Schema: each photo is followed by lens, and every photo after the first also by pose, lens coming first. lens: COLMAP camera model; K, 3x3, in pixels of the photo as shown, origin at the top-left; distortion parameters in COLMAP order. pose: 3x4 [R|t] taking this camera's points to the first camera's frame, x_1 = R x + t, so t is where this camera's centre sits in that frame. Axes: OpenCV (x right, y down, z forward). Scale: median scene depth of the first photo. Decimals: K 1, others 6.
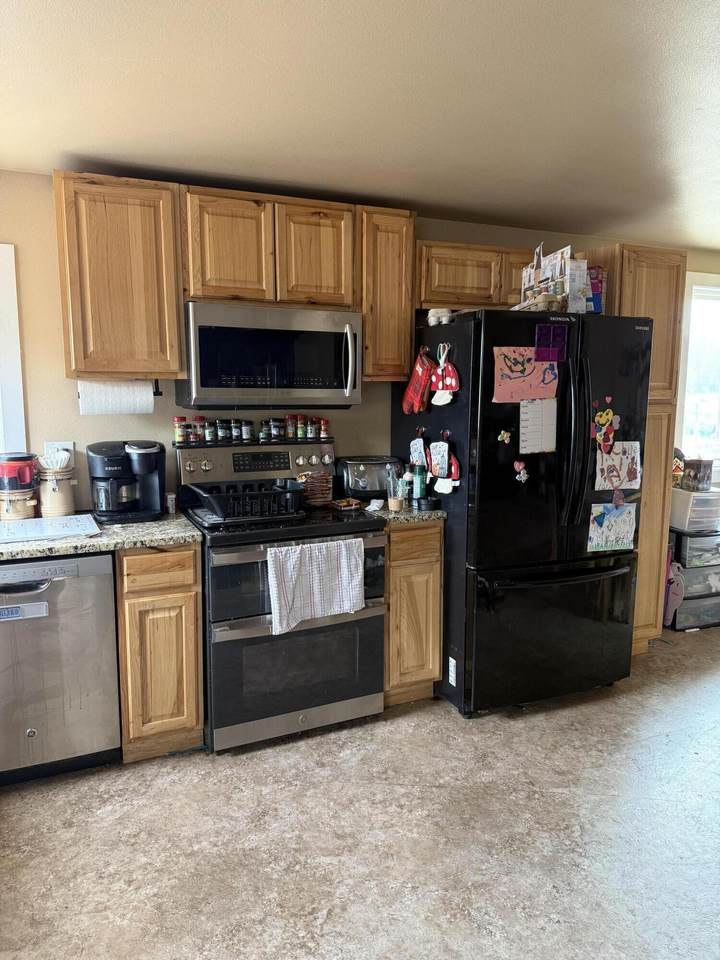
lens RADIAL K [[687.2, 0, 360.0], [0, 687.2, 480.0], [0, 0, 1]] dist [0.034337, -0.046982]
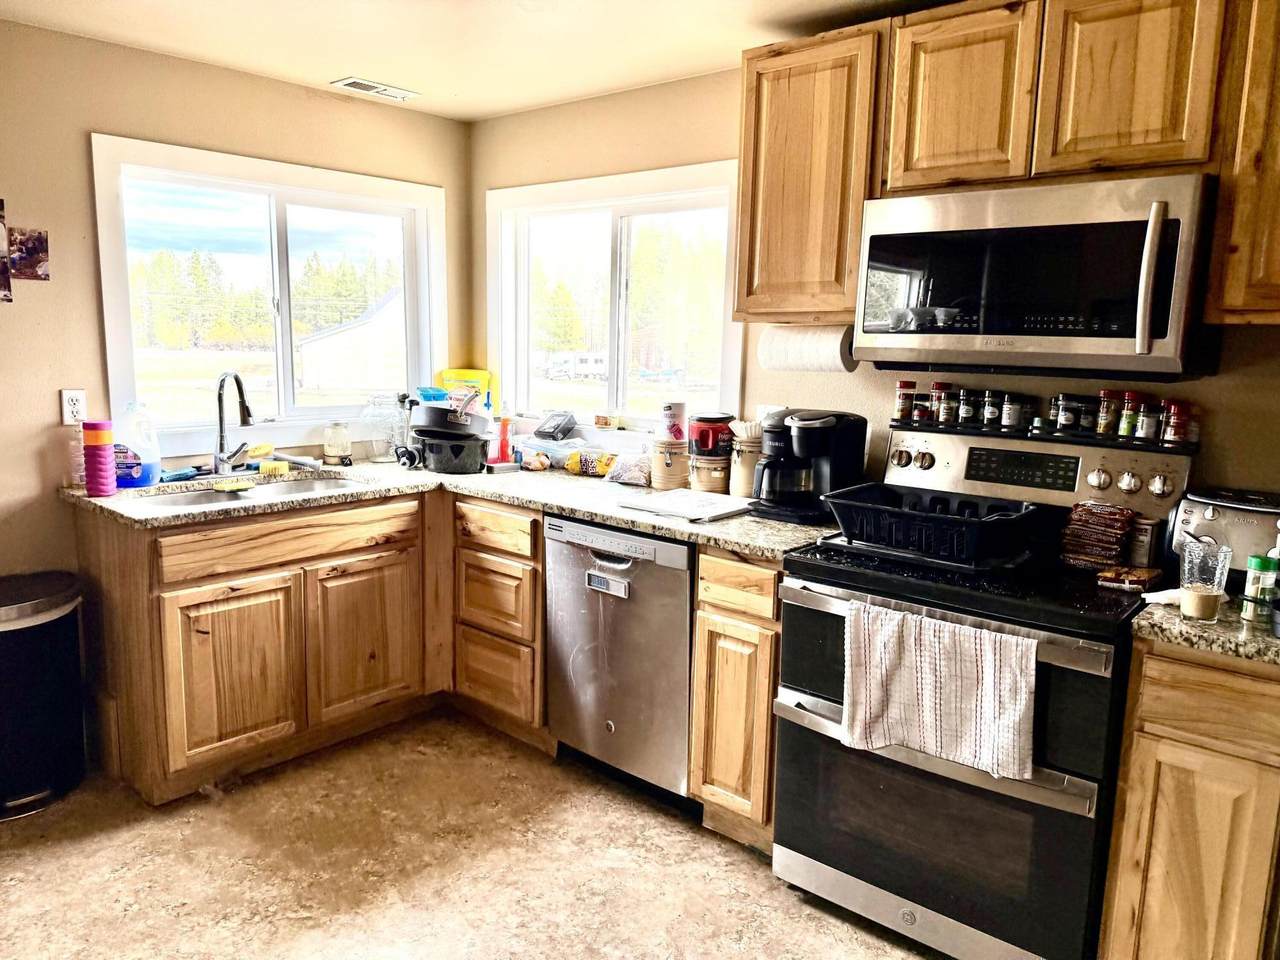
lens RADIAL K [[916.3, 0, 640.0], [0, 916.3, 480.0], [0, 0, 1]] dist [0.034337, -0.046982]
pose [[0.401380, 0.145268, -0.904318, 0.238039], [-0.147189, 0.984740, 0.092858, -0.023641], [0.904007, 0.095834, 0.416637, 0.230634]]
